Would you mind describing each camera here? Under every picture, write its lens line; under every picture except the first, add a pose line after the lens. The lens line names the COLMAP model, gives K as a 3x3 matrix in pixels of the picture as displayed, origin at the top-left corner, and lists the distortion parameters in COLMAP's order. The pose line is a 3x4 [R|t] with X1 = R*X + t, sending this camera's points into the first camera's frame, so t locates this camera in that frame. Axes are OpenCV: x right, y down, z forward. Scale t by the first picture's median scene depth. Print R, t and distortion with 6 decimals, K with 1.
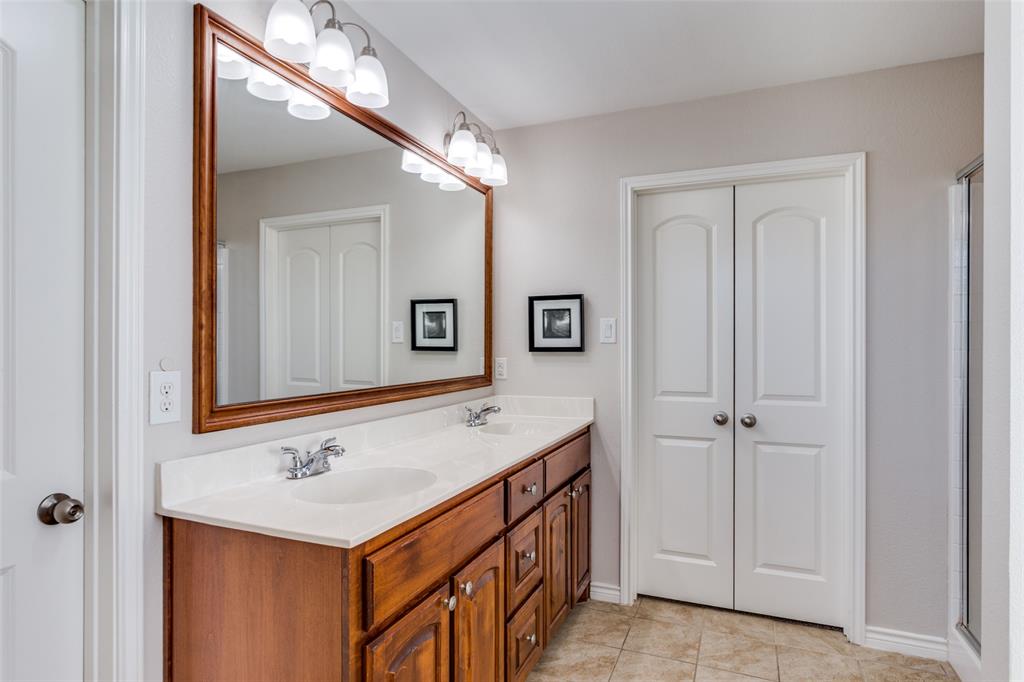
lens RADIAL K [[571.7, 0, 508.2], [0, 571.7, 355.8], [0, 0, 1]] dist [-0.000319, 0.000936]
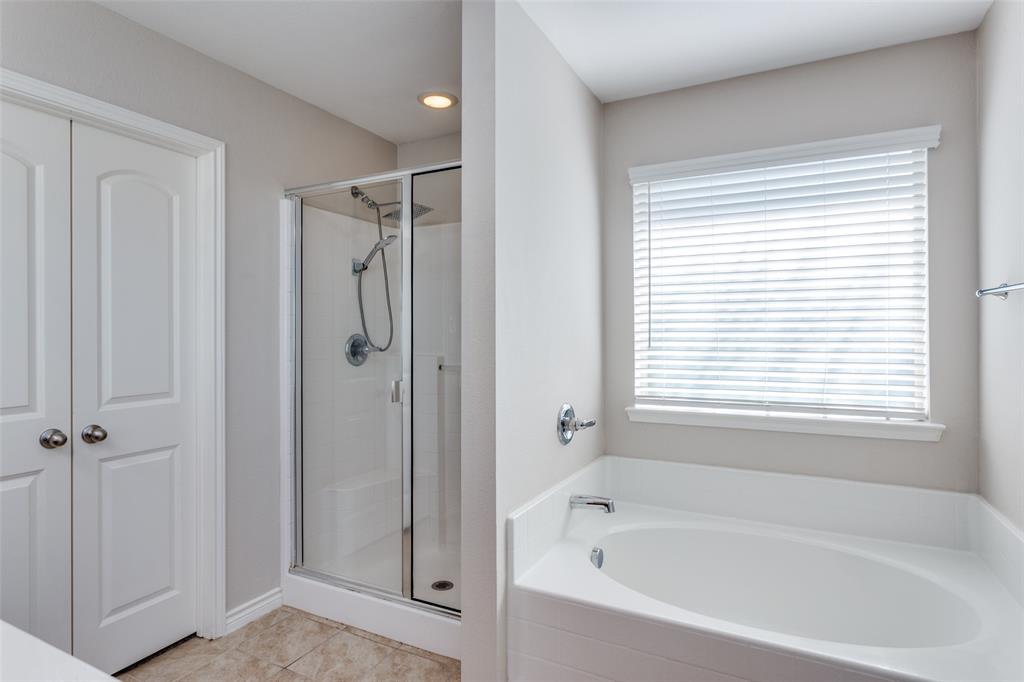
lens RADIAL K [[552.2, 0, 512.0], [0, 552.2, 341.0], [0, 0, 1]] dist [-0.001229, 0.001646]
pose [[0.072852, -0.016676, 0.997203, -0.295837], [0.023992, 0.999600, 0.014964, -0.009878], [-0.997054, 0.022835, 0.073223, 0.411984]]
